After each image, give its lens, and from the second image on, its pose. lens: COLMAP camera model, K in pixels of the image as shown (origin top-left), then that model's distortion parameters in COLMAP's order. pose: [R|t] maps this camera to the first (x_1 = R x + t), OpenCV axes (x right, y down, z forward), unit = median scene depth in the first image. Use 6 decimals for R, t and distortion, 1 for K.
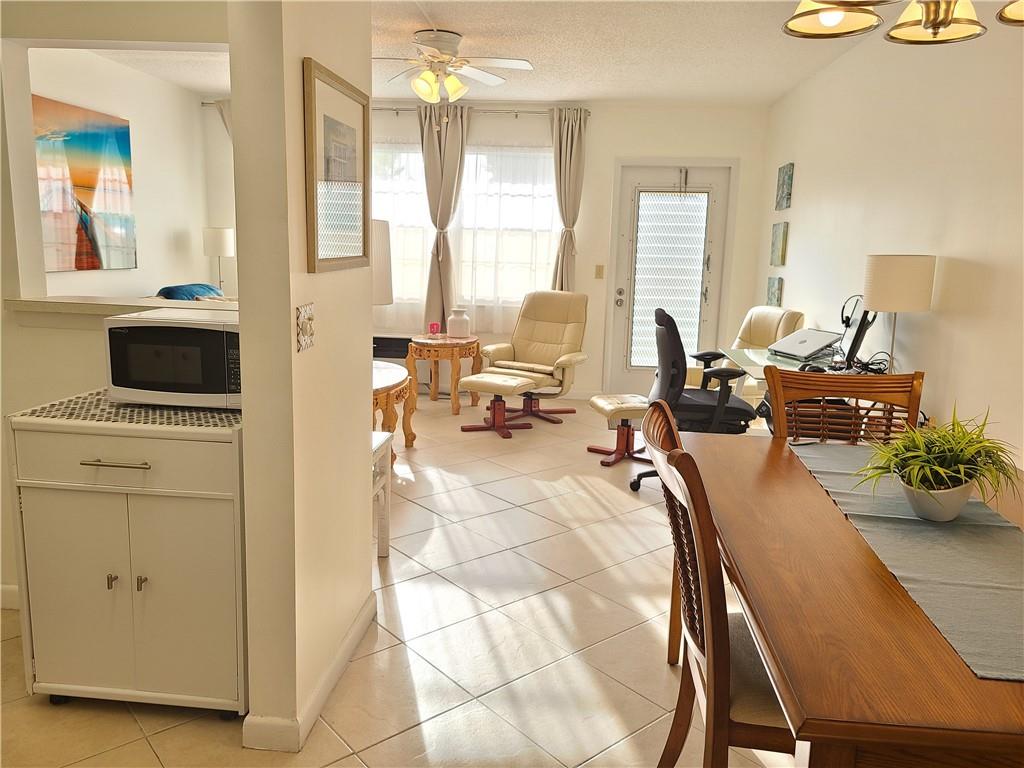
lens RADIAL K [[771.1, 0, 515.7], [0, 771.1, 382.9], [0, 0, 1]] dist [0.064175, -0.052291]
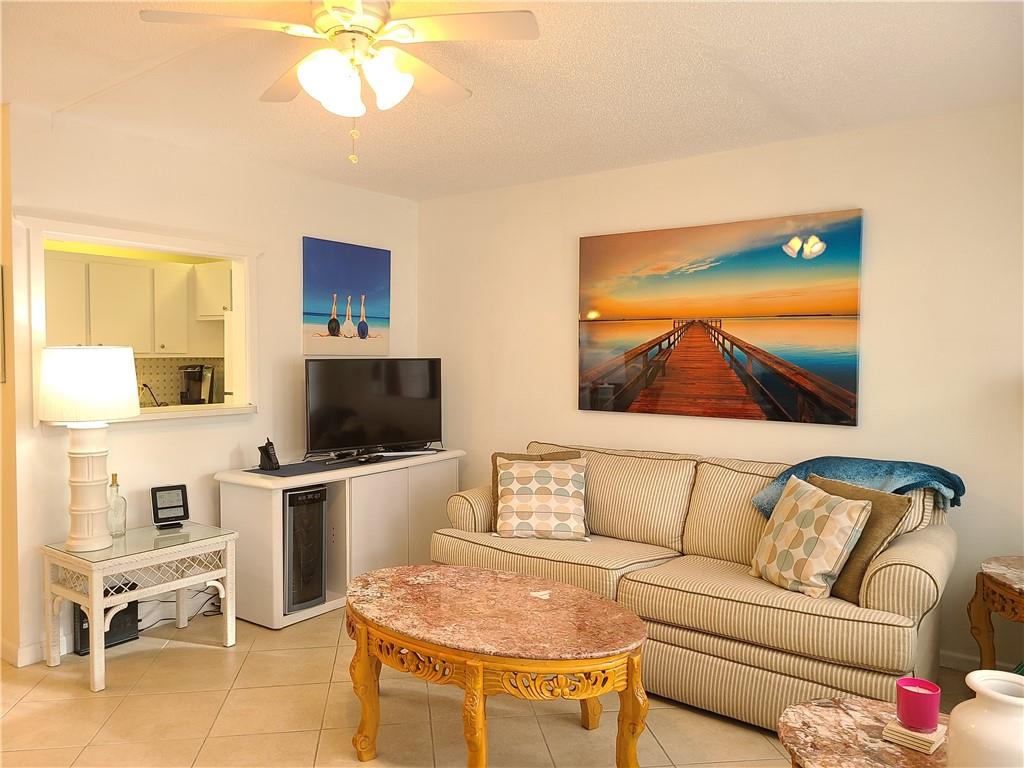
lens RADIAL K [[771.1, 0, 510.4], [0, 771.1, 386.7], [0, 0, 1]] dist [0.064175, -0.052291]
pose [[-0.536080, 0.000253, -0.844167, 0.197044], [-0.174287, 0.978422, 0.110973, -0.179805], [0.825980, 0.206618, -0.524468, 0.978705]]
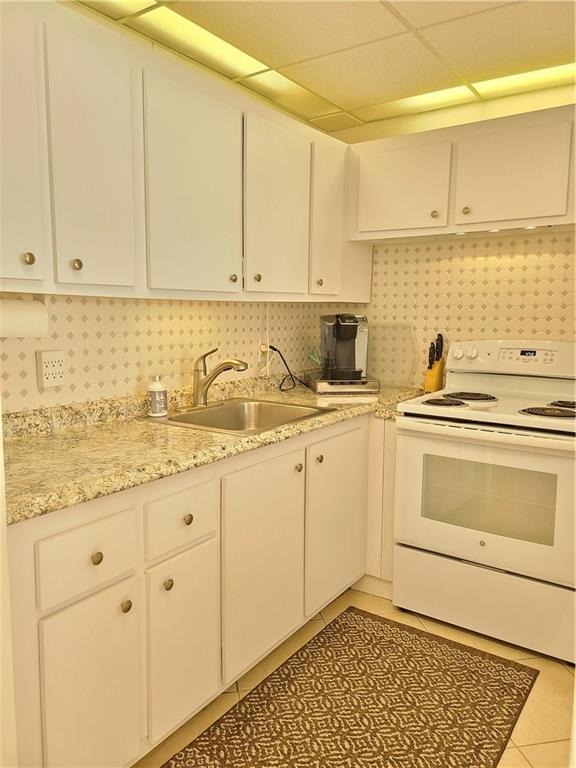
lens RADIAL K [[578.4, 0, 291.7], [0, 578.4, 379.1], [0, 0, 1]] dist [0.064175, -0.052291]
pose [[-0.497534, 0.070671, -0.864561, -0.010059], [-0.179570, 0.966695, 0.182358, -0.050386], [0.848655, 0.245979, -0.468273, 0.297076]]
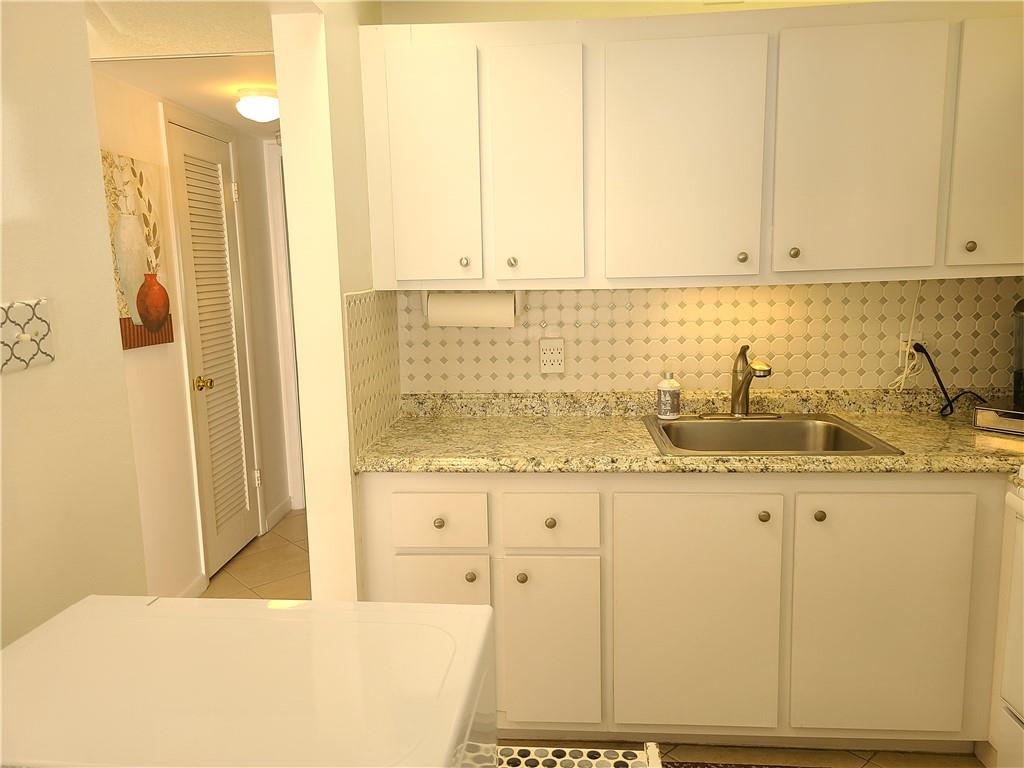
lens RADIAL K [[771.1, 0, 501.5], [0, 771.1, 383.0], [0, 0, 1]] dist [0.064175, -0.052291]
pose [[-0.999973, -0.004202, -0.006082, -0.181285], [-0.005978, 0.943677, 0.330814, -0.102212], [0.004349, 0.330841, -0.943676, 0.447362]]
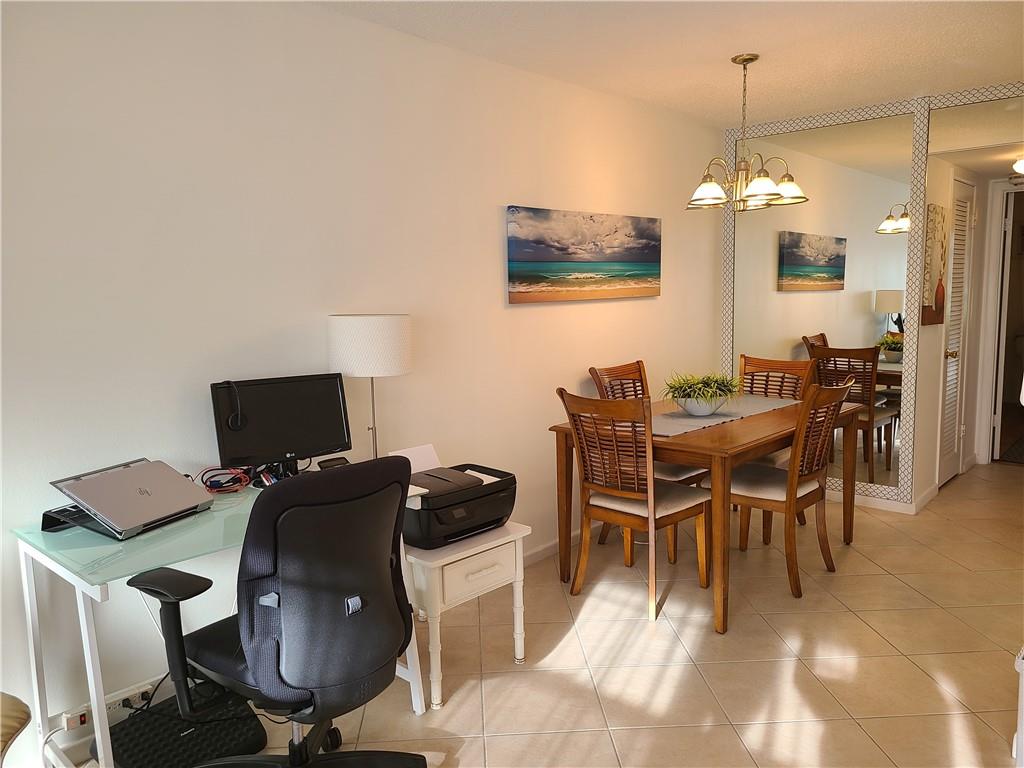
lens RADIAL K [[771.1, 0, 515.4], [0, 771.1, 390.1], [0, 0, 1]] dist [0.064175, -0.052291]
pose [[-0.799484, -0.091994, 0.593601, -0.098126], [0.104668, 0.951751, 0.288470, -0.165469], [-0.591498, 0.292758, -0.751281, 0.817772]]
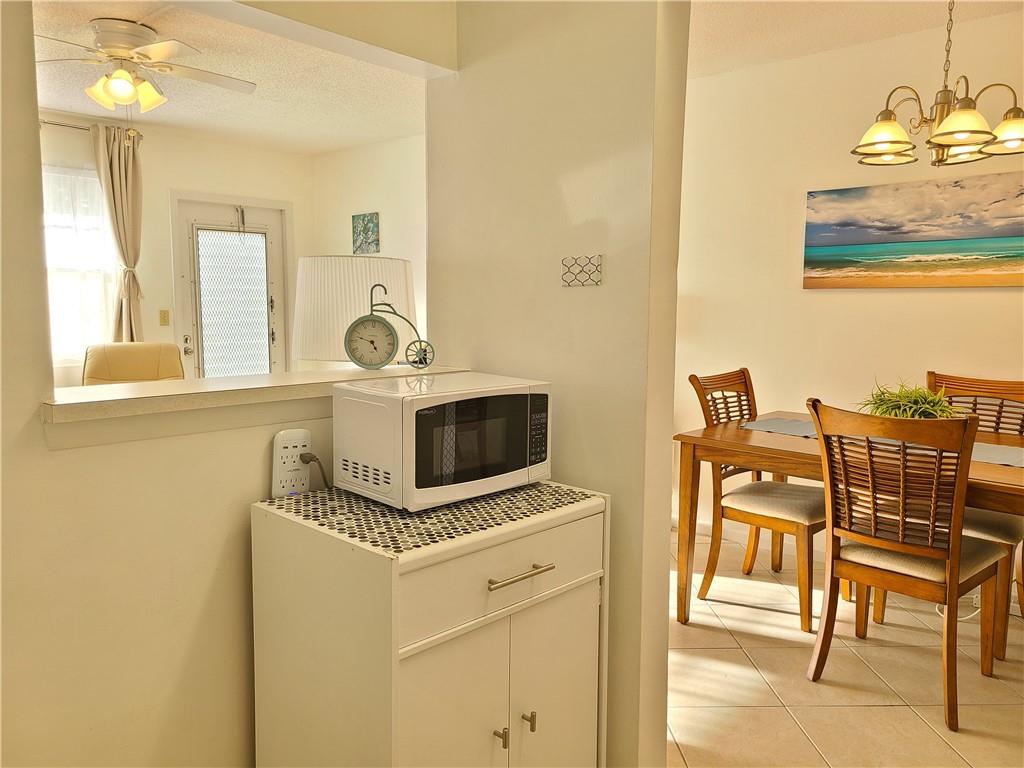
lens RADIAL K [[771.1, 0, 508.1], [0, 771.1, 382.7], [0, 0, 1]] dist [0.064175, -0.052291]
pose [[0.619419, -0.112863, 0.776905, -0.355905], [0.150466, 0.988333, 0.023612, -0.035117], [-0.770506, 0.102272, 0.629175, 0.161723]]
